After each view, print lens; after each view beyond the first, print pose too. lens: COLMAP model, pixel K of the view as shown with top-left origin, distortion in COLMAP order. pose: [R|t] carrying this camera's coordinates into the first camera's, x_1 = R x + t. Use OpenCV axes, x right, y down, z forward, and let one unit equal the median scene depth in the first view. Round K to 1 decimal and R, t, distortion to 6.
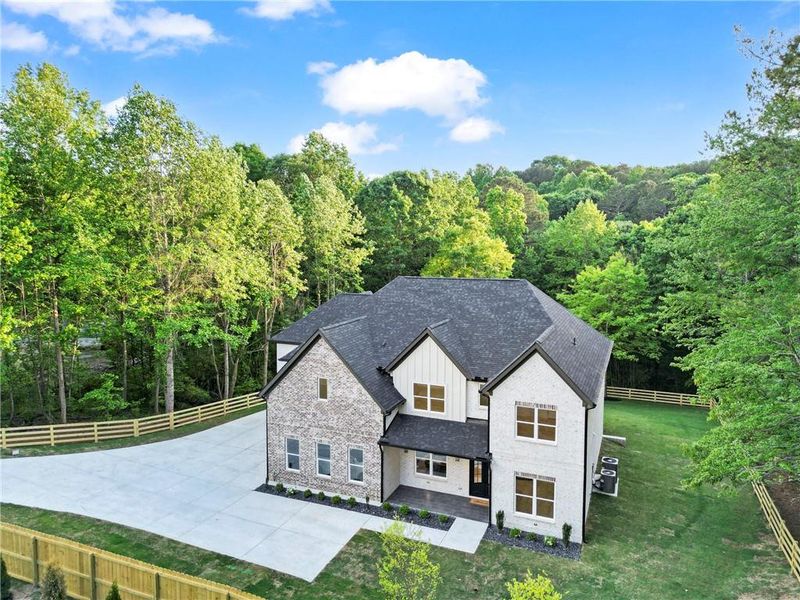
lens RADIAL K [[564.7, 0, 395.2], [0, 564.7, 292.9], [0, 0, 1]] dist [0.073066, -0.047596]
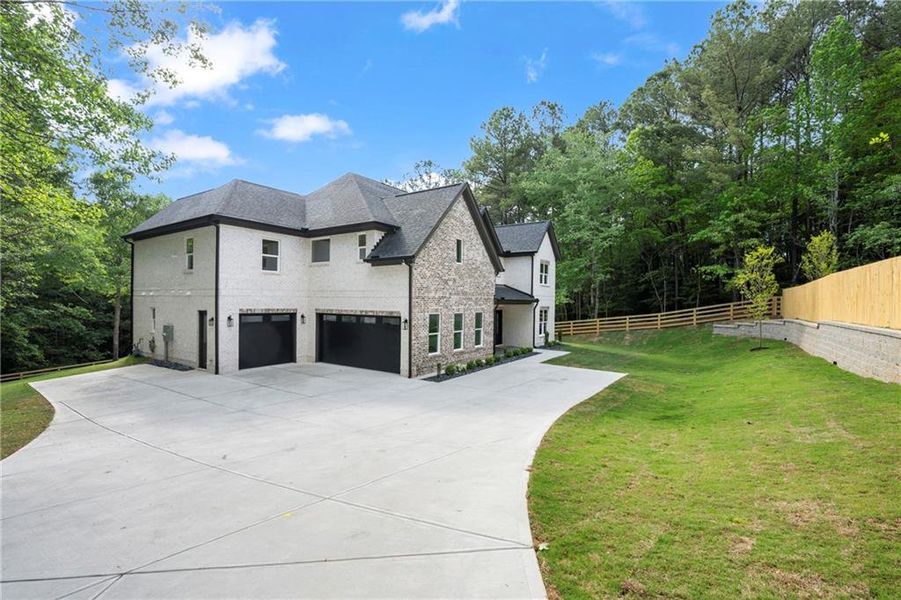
lens RADIAL K [[397.6, 0, 454.3], [0, 397.6, 306.6], [0, 0, 1]] dist [0.001750, -0.001109]
pose [[0.185853, -0.013331, 0.982487, -0.764099], [0.084180, 0.996448, -0.002403, 0.262680], [-0.978965, 0.083152, 0.186315, 0.910920]]
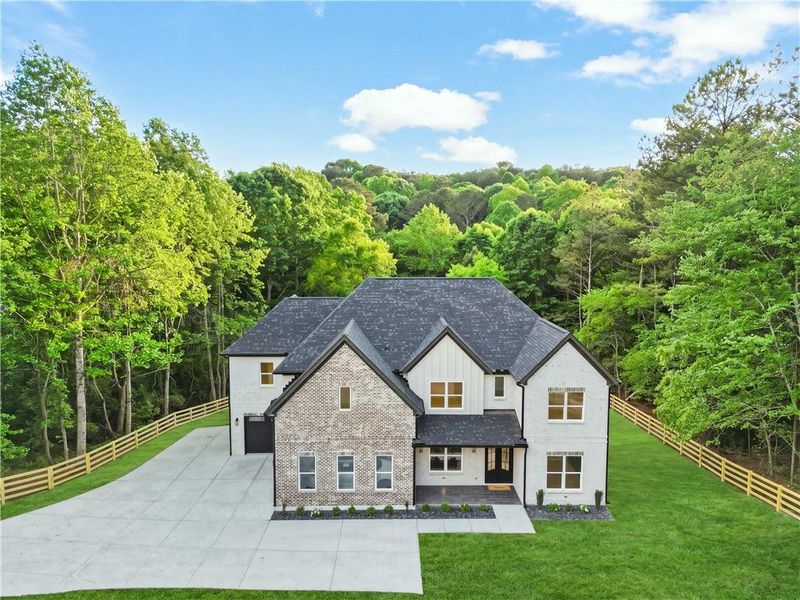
lens RADIAL K [[564.7, 0, 399.1], [0, 564.7, 294.1], [0, 0, 1]] dist [0.073066, -0.047596]
pose [[0.916317, -0.039447, 0.398507, -0.421464], [0.038591, 0.999203, 0.010171, -0.010738], [-0.398591, 0.006059, 0.917109, 0.095929]]
